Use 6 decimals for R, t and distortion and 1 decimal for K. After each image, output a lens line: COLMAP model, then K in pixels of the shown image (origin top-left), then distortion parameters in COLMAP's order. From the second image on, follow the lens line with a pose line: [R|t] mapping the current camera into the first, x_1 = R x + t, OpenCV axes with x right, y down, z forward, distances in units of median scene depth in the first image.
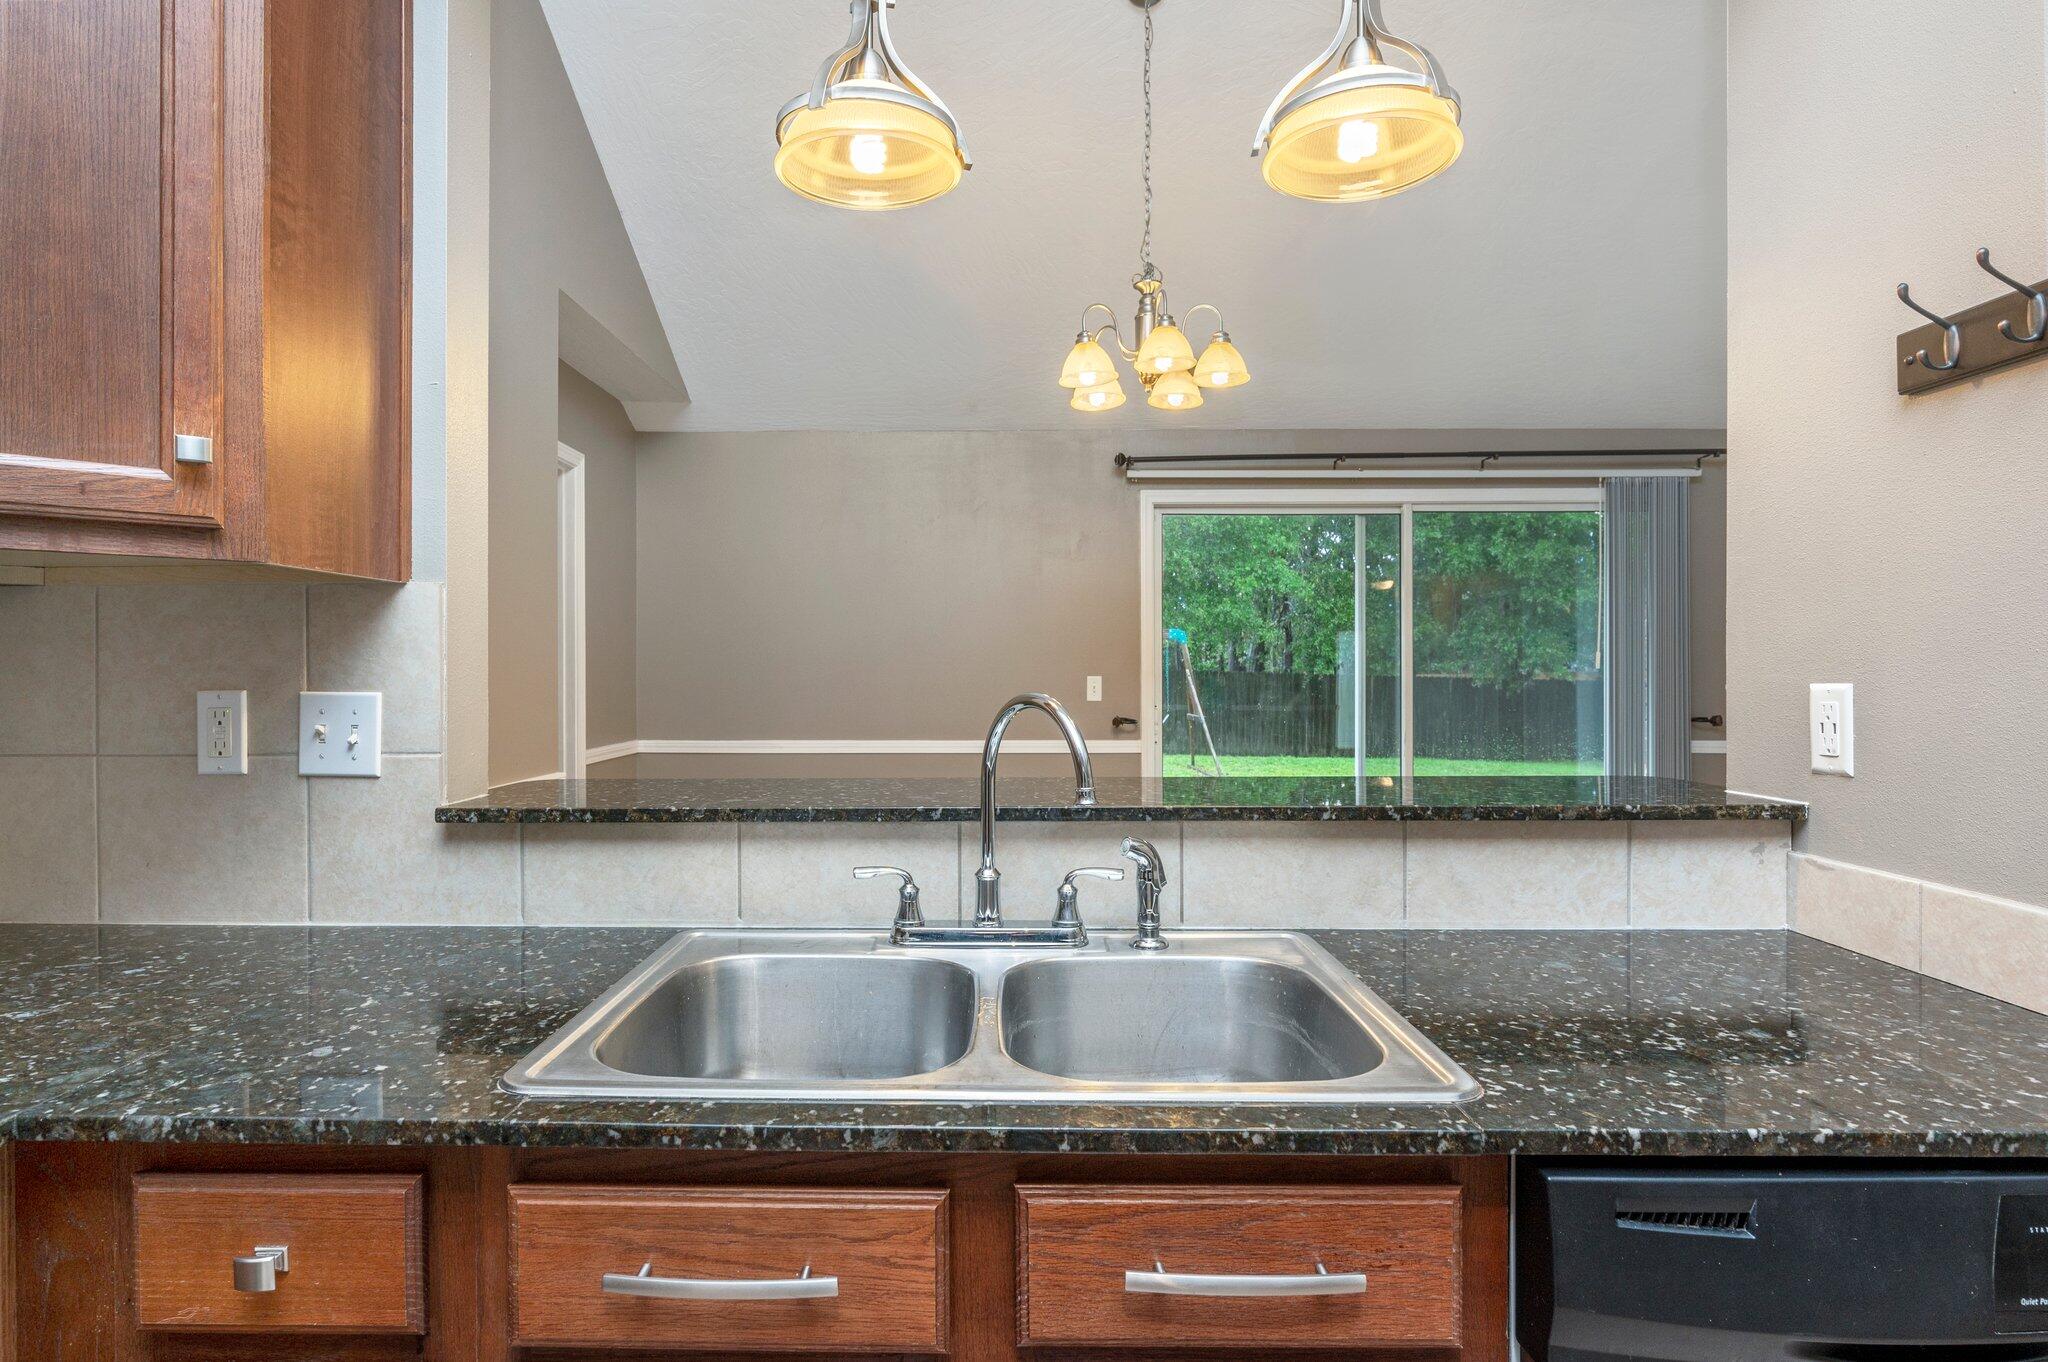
lens RADIAL K [[1069.8, 0, 1006.5], [0, 1069.8, 678.4], [0, 0, 1]] dist [-0.012557, 0.002151]
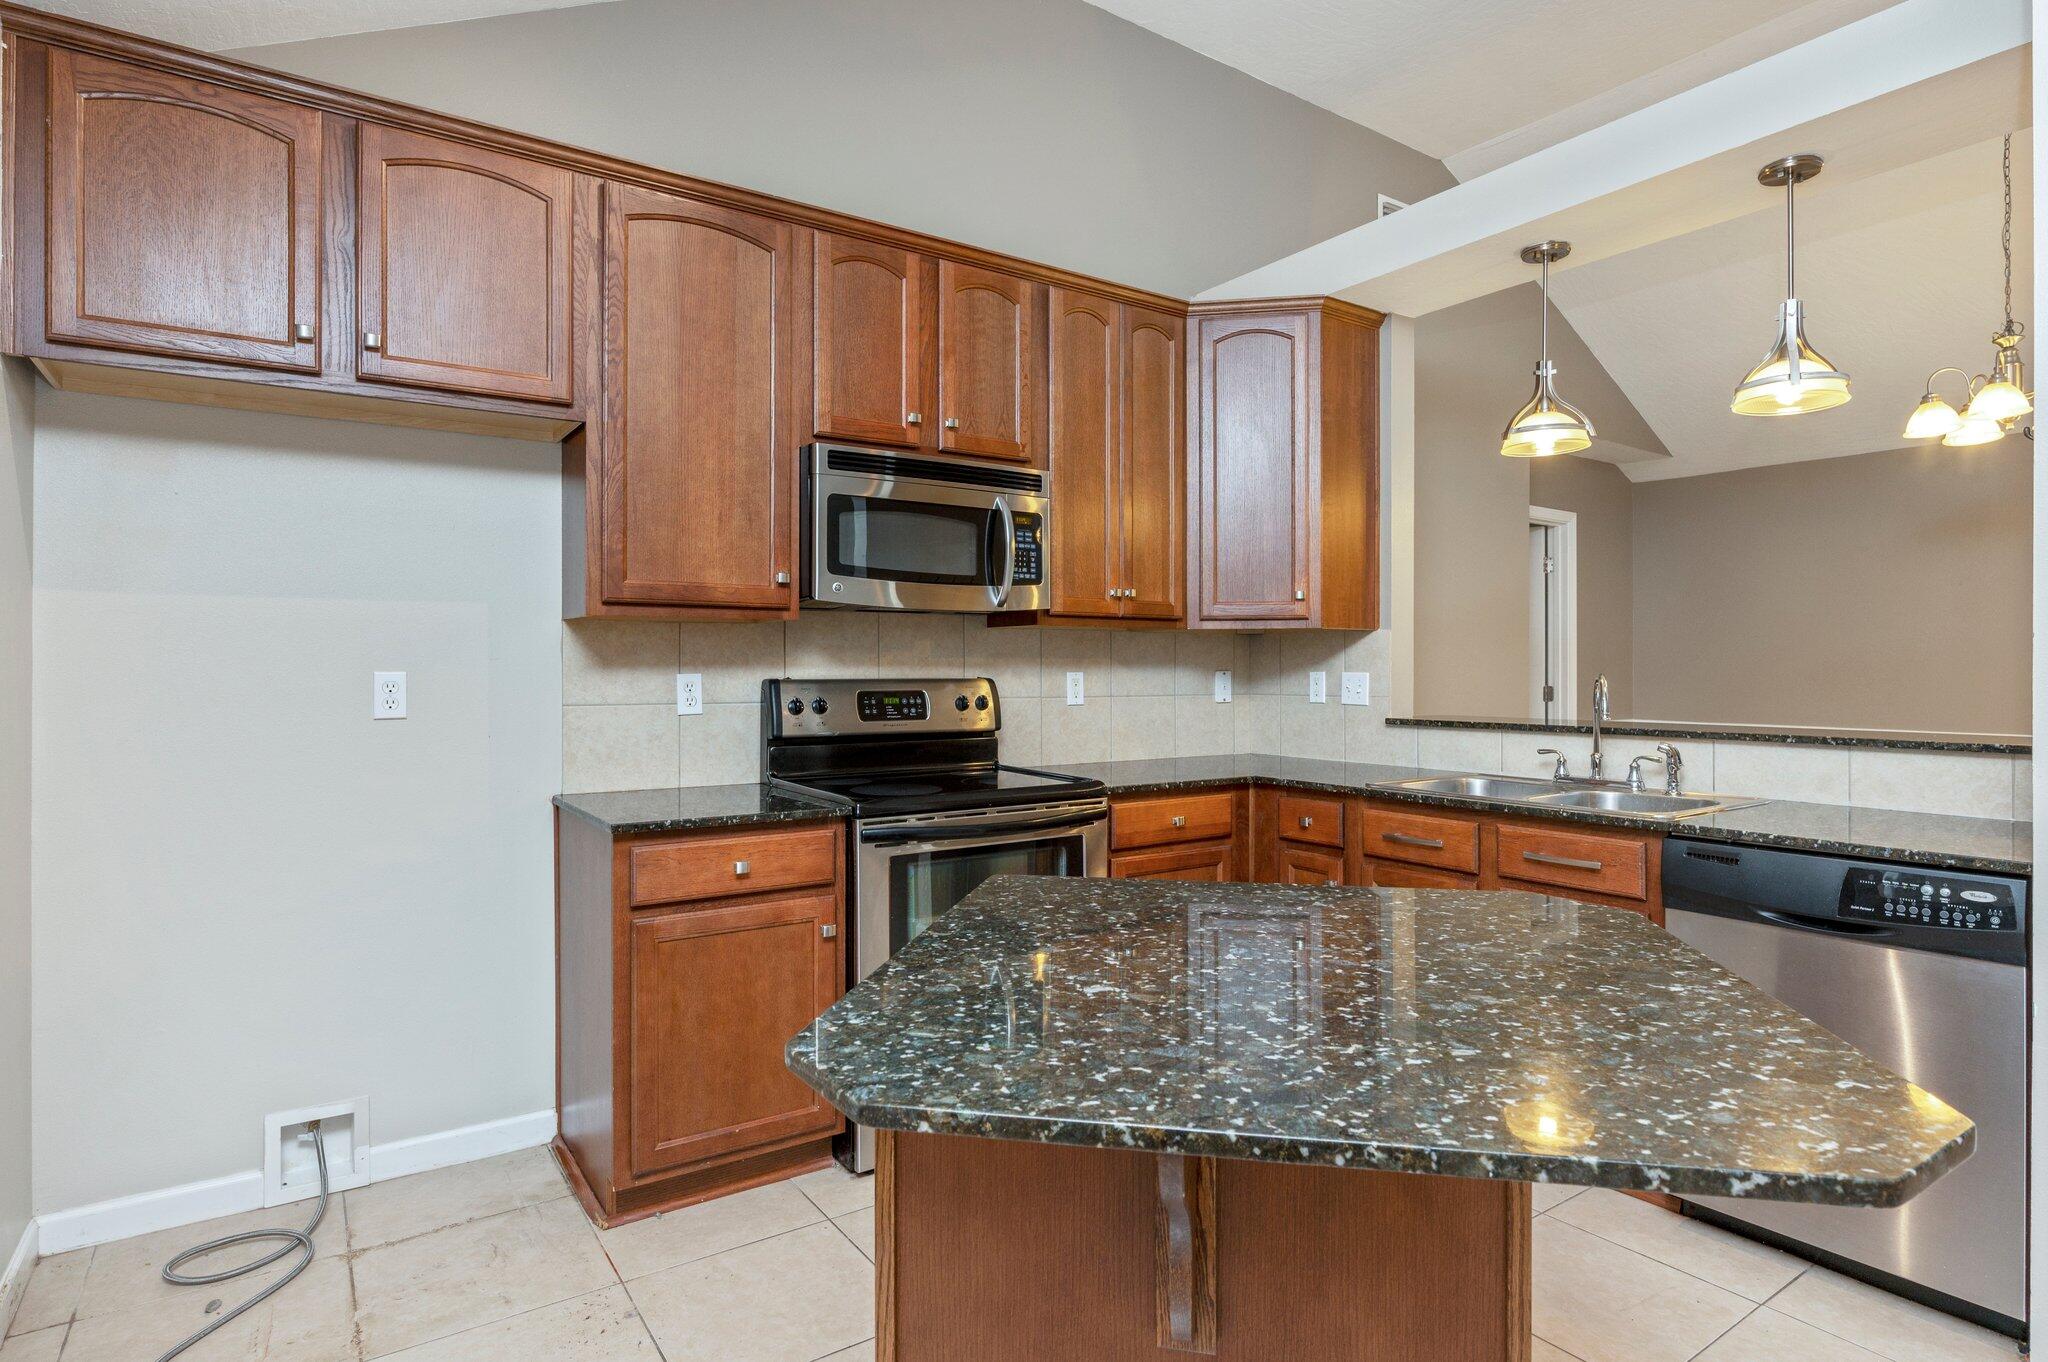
lens RADIAL K [[1069.8, 0, 1030.0], [0, 1069.8, 668.0], [0, 0, 1]] dist [-0.012557, 0.002151]
pose [[0.569076, -0.004662, -0.822272, 0.306320], [-0.001339, 0.999977, -0.006596, 0.005933], [0.822284, 0.004855, 0.569057, -0.324497]]
